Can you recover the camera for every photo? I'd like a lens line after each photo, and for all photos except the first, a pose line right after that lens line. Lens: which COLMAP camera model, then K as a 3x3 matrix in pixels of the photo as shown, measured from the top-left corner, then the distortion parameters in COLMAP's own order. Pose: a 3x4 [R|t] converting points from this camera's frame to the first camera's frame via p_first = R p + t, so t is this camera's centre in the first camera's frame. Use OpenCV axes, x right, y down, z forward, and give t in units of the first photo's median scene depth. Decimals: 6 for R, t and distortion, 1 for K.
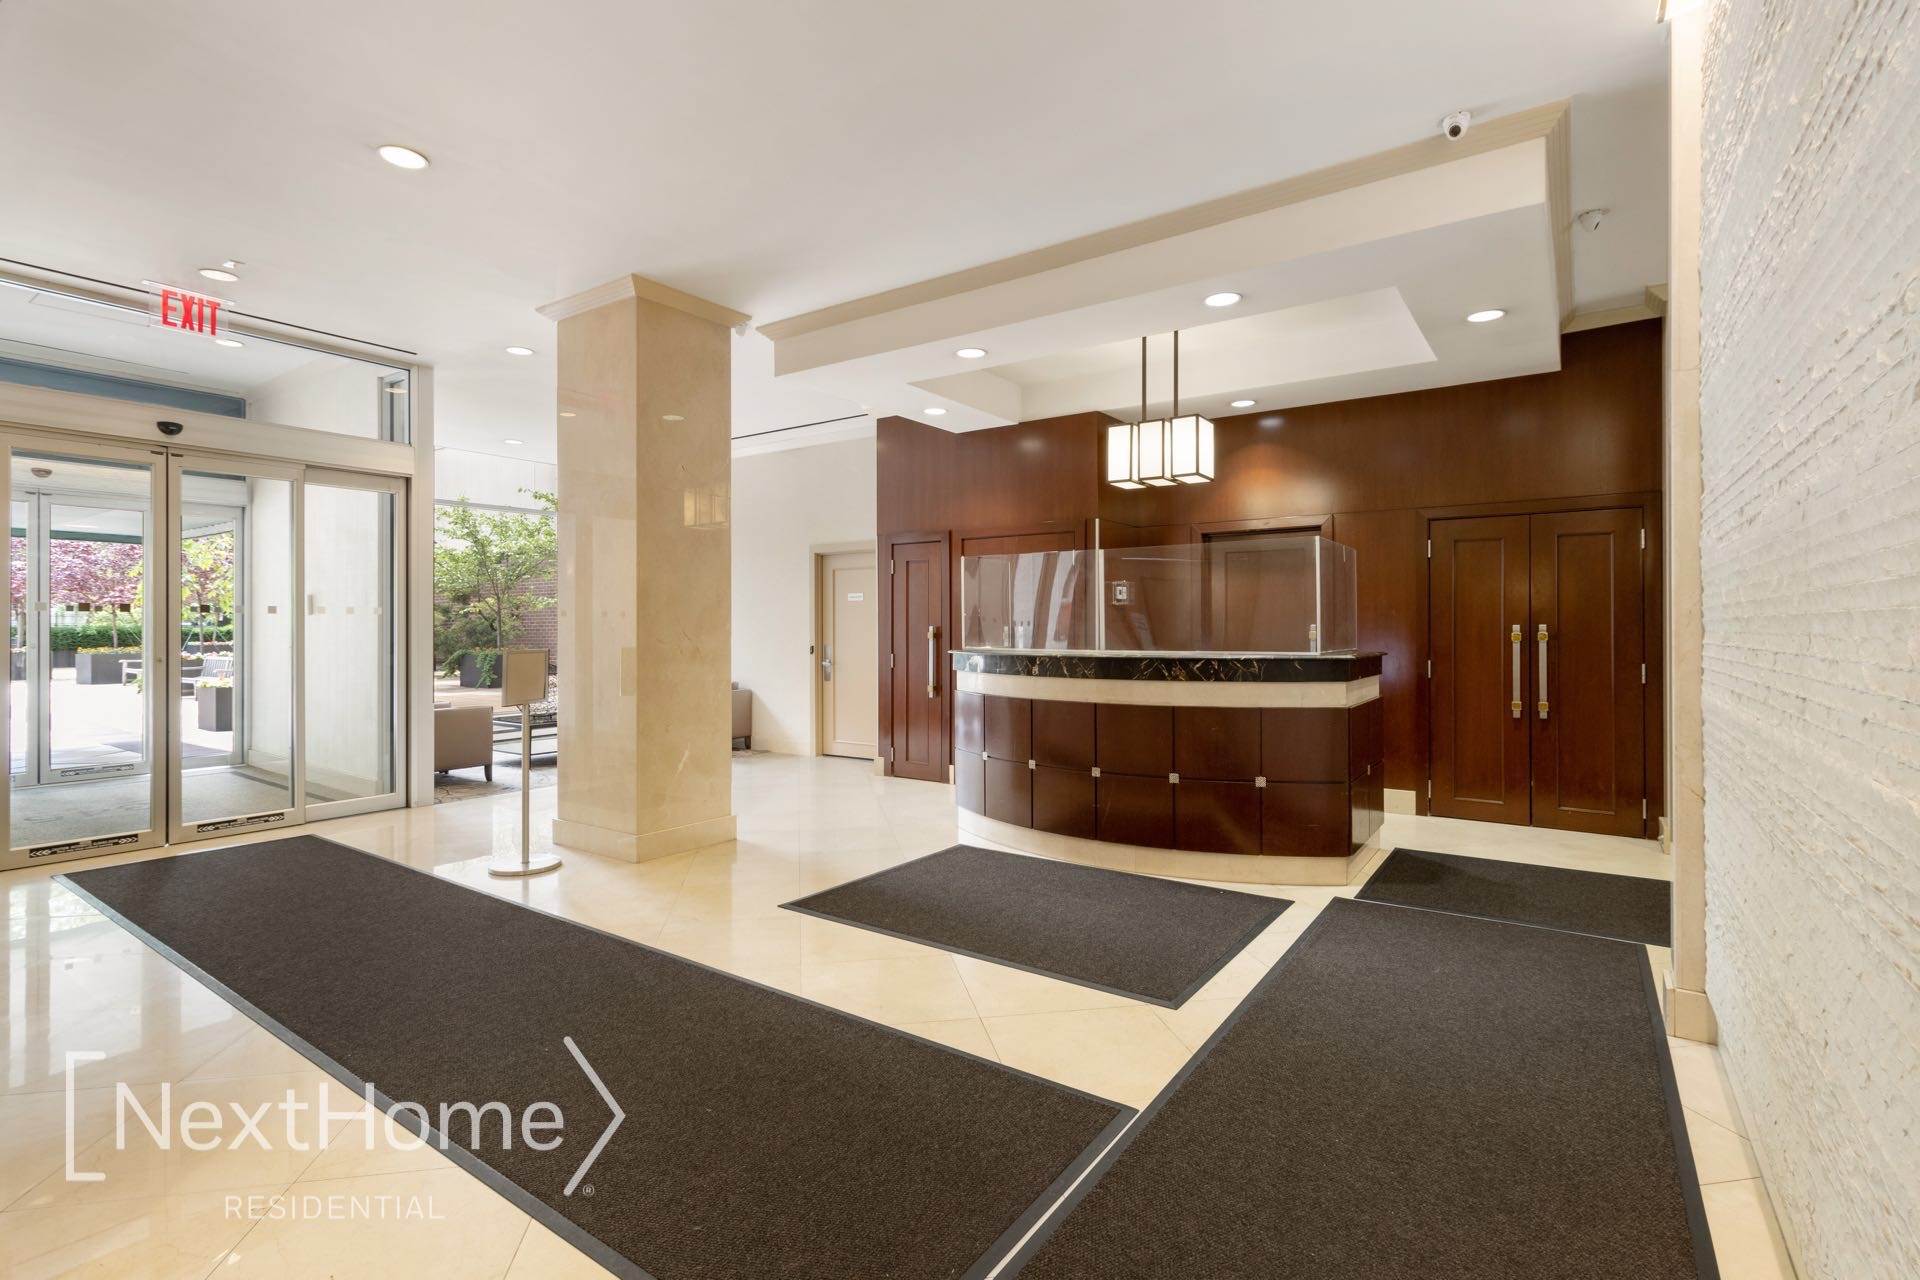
lens RADIAL K [[898.1, 0, 934.8], [0, 898.1, 637.5], [0, 0, 1]] dist [-0.000933, -0.000179]
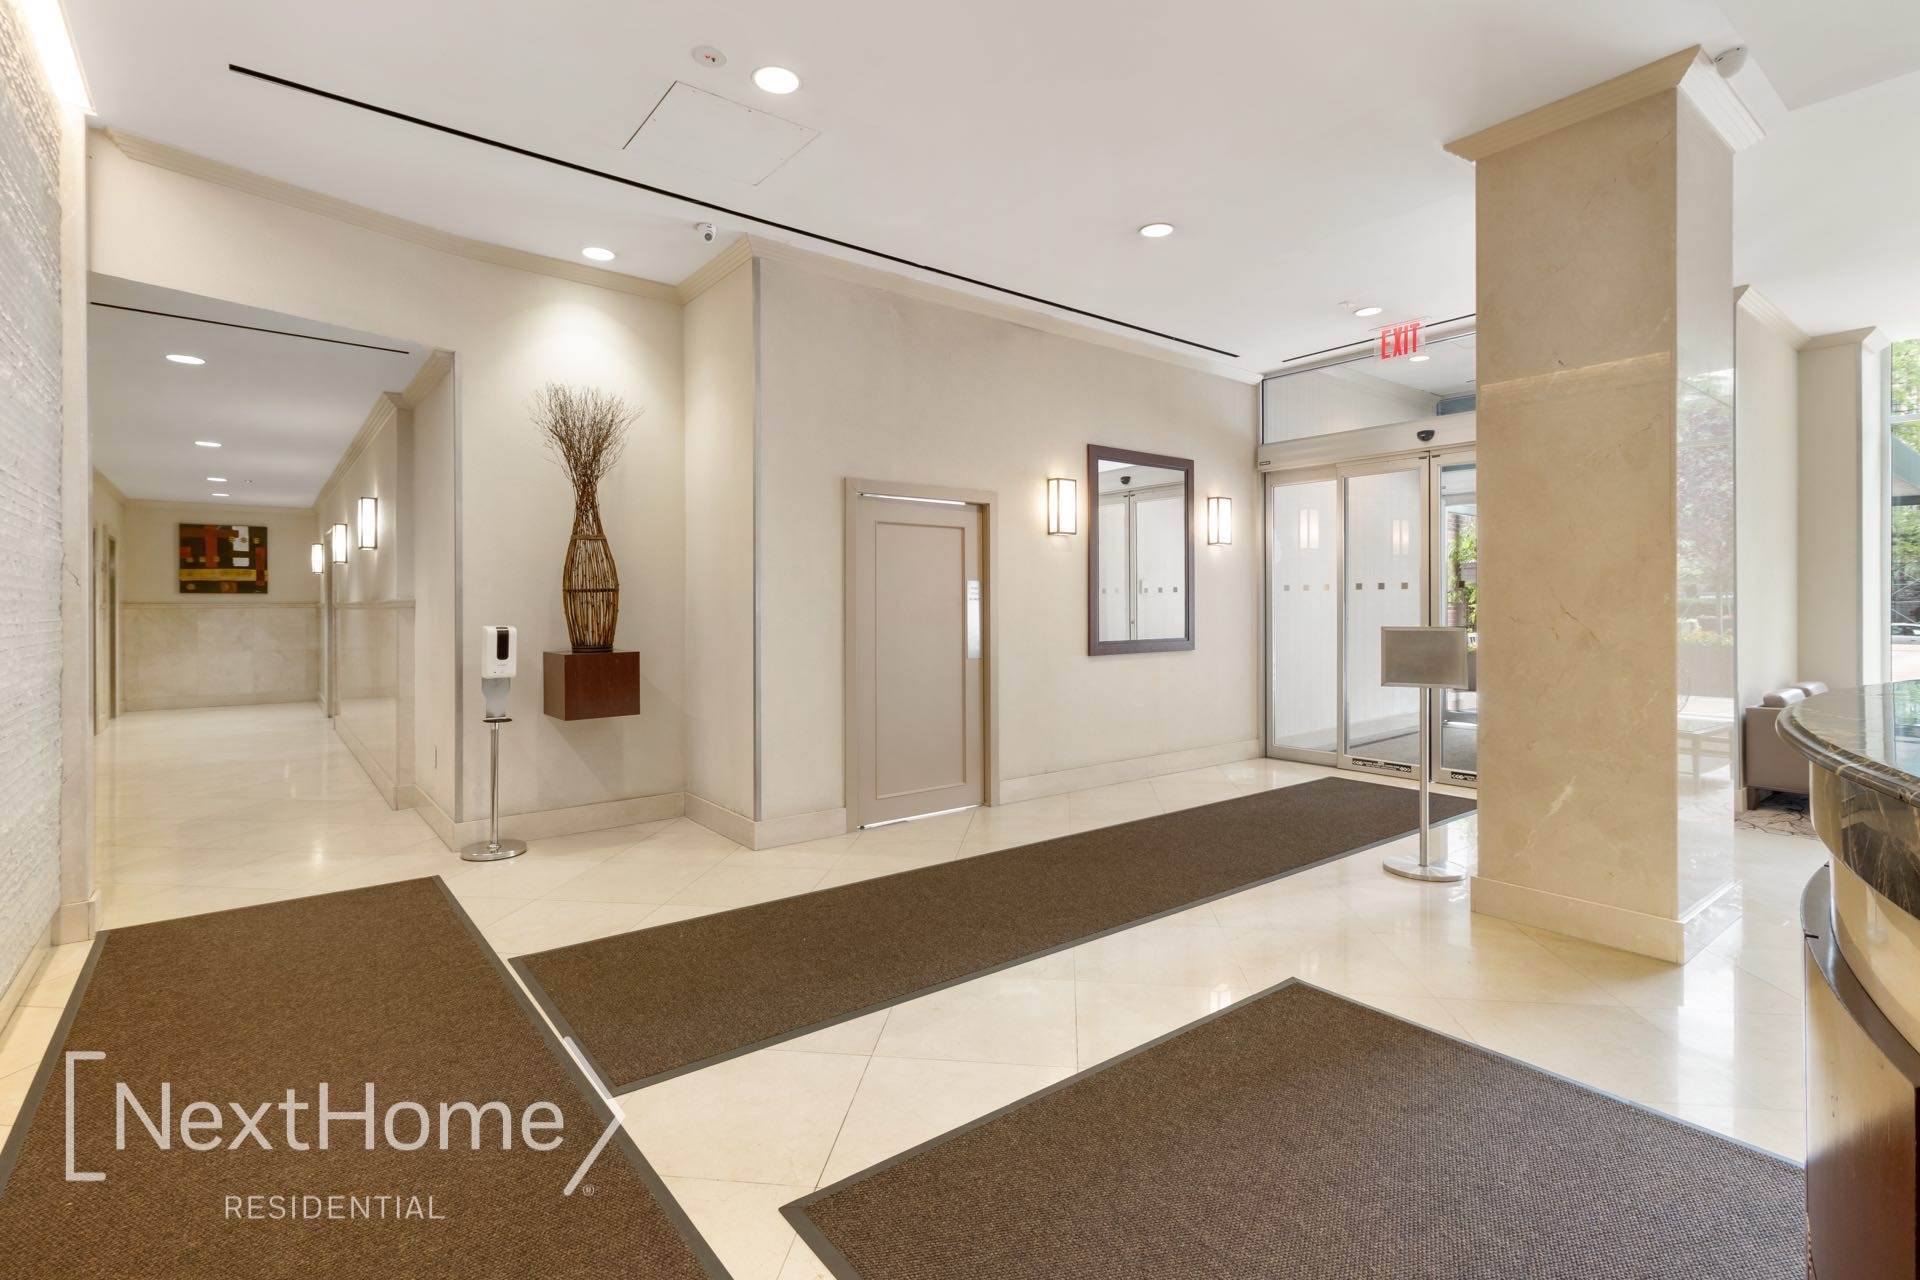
lens RADIAL K [[894.1, 0, 964.3], [0, 894.1, 609.0], [0, 0, 1]] dist [0.000335, 0.000261]
pose [[-0.271669, 0.008230, -0.962355, 0.499480], [-0.003279, 0.999950, 0.009477, -0.010295], [0.962385, 0.005731, -0.271629, 0.769221]]
